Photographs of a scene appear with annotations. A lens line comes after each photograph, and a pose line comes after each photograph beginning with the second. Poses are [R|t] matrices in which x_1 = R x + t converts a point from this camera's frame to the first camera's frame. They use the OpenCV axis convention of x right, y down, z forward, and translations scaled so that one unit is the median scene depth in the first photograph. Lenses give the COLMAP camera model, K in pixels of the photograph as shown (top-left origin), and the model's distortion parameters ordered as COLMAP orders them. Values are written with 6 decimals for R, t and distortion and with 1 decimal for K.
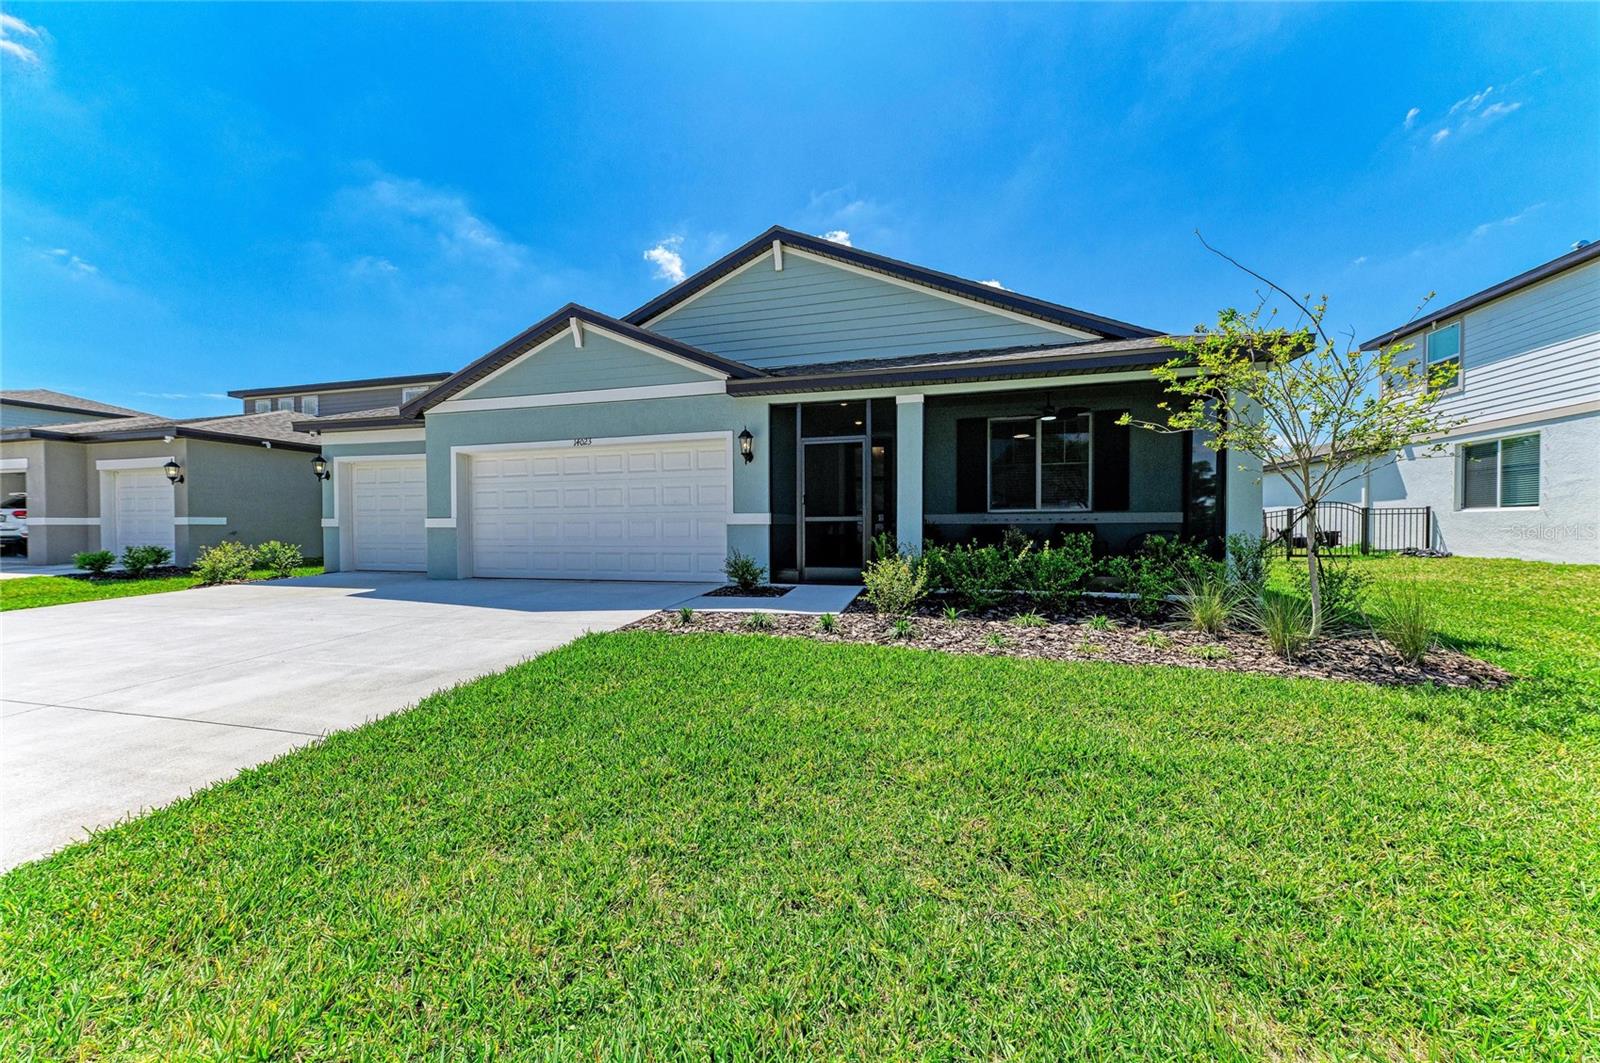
lens RADIAL K [[517.1, 0, 800.0], [0, 517.1, 531.5], [0, 0, 1]] dist [0.008728, -0.000048]
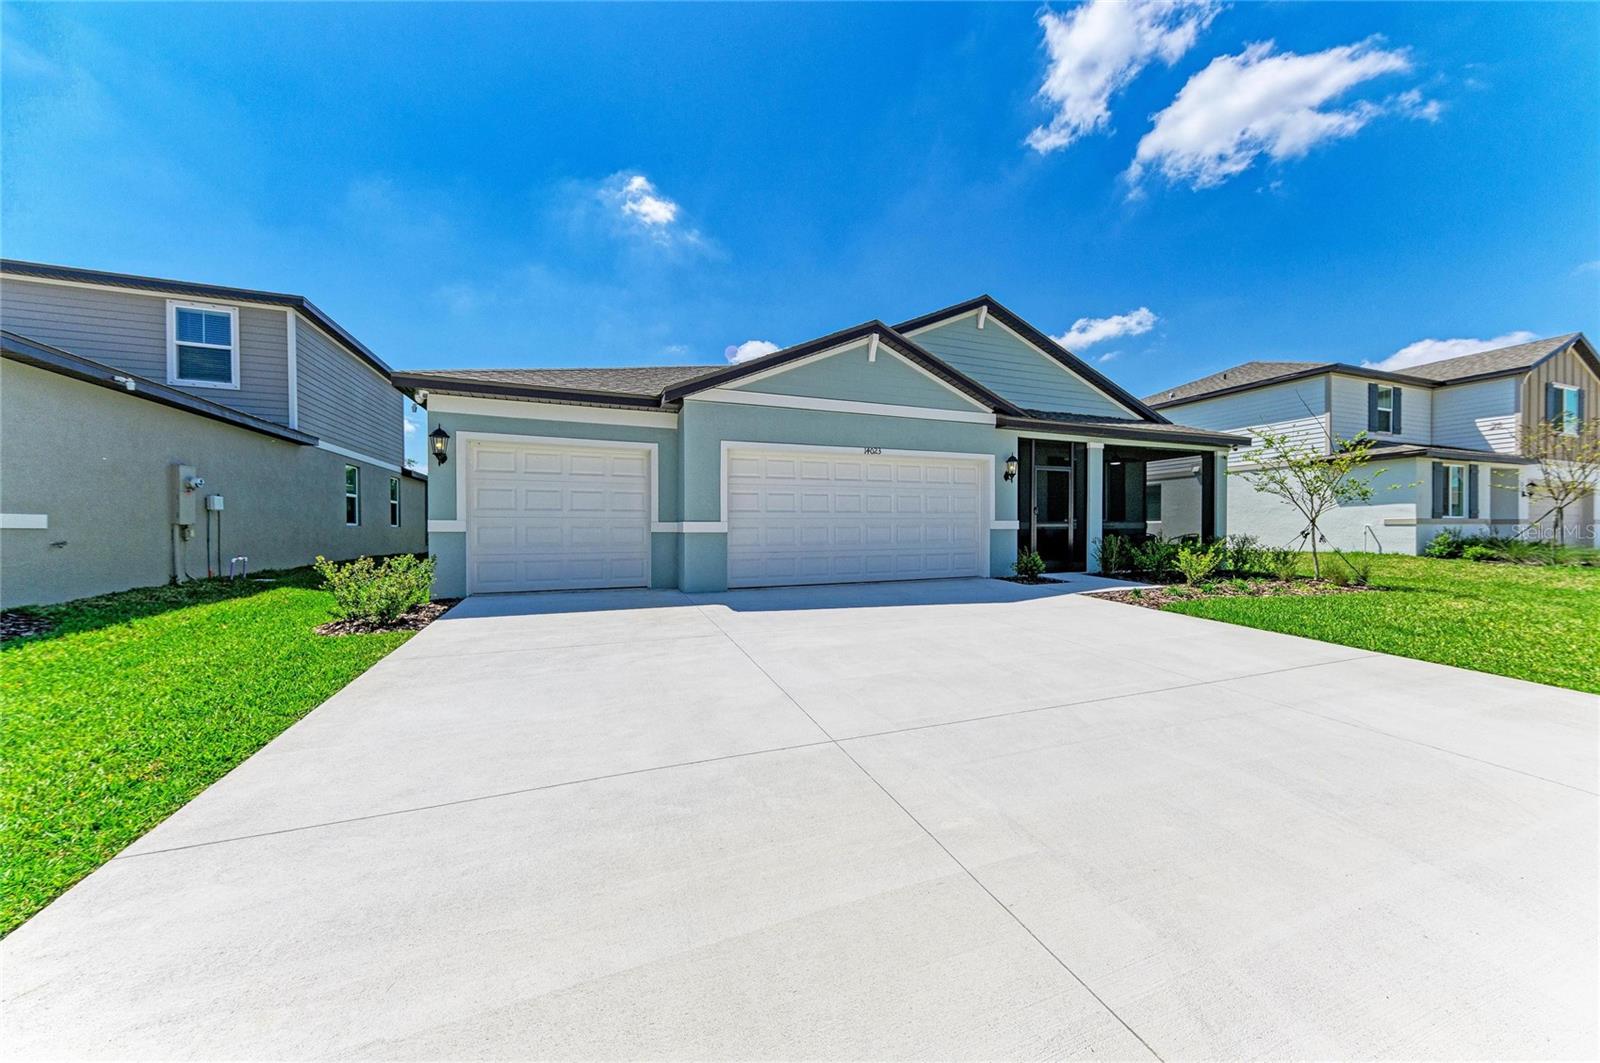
lens RADIAL K [[517.1, 0, 800.0], [0, 517.1, 531.5], [0, 0, 1]] dist [0.008728, -0.000048]
pose [[0.824351, -0.000714, 0.566079, -1.129628], [0.006667, 0.999942, -0.008447, -0.000417], [-0.566040, 0.010737, 0.824308, 0.212633]]
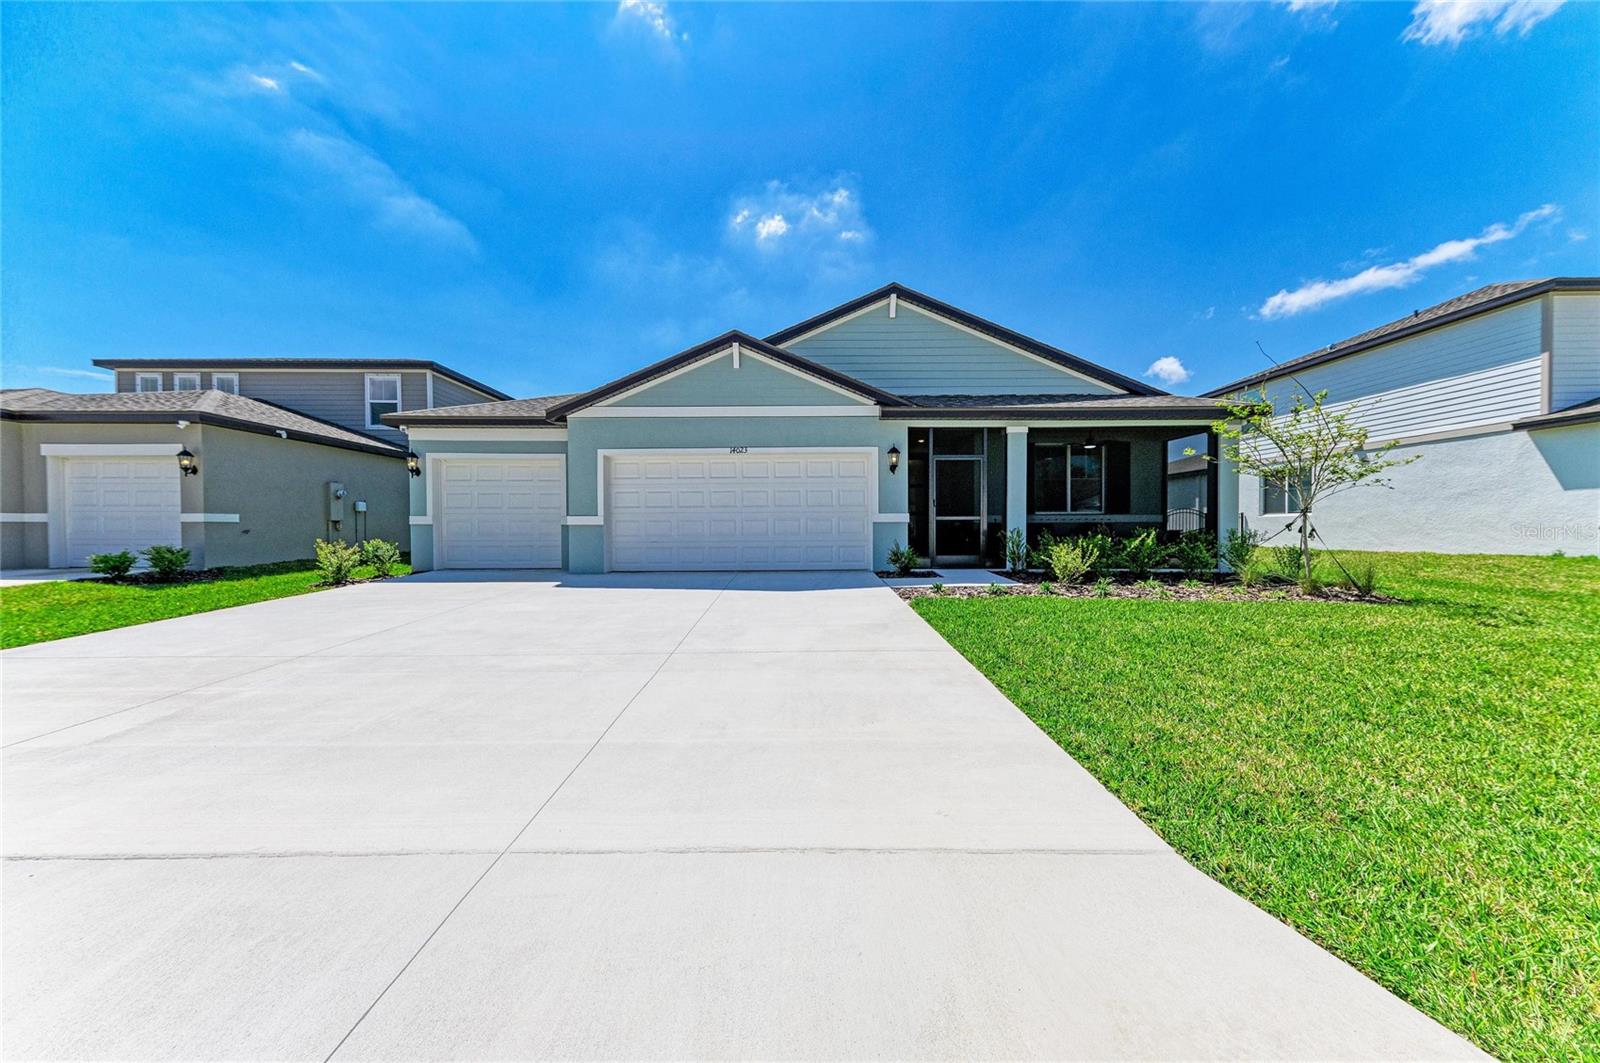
lens RADIAL K [[512.3, 0, 800.0], [0, 512.3, 531.5], [0, 0, 1]] dist [0.010998, 0.000062]
pose [[0.969361, -0.000967, 0.245637, -0.563102], [0.002211, 0.999986, -0.004788, 0.013145], [-0.245629, 0.005185, 0.969350, -0.134454]]
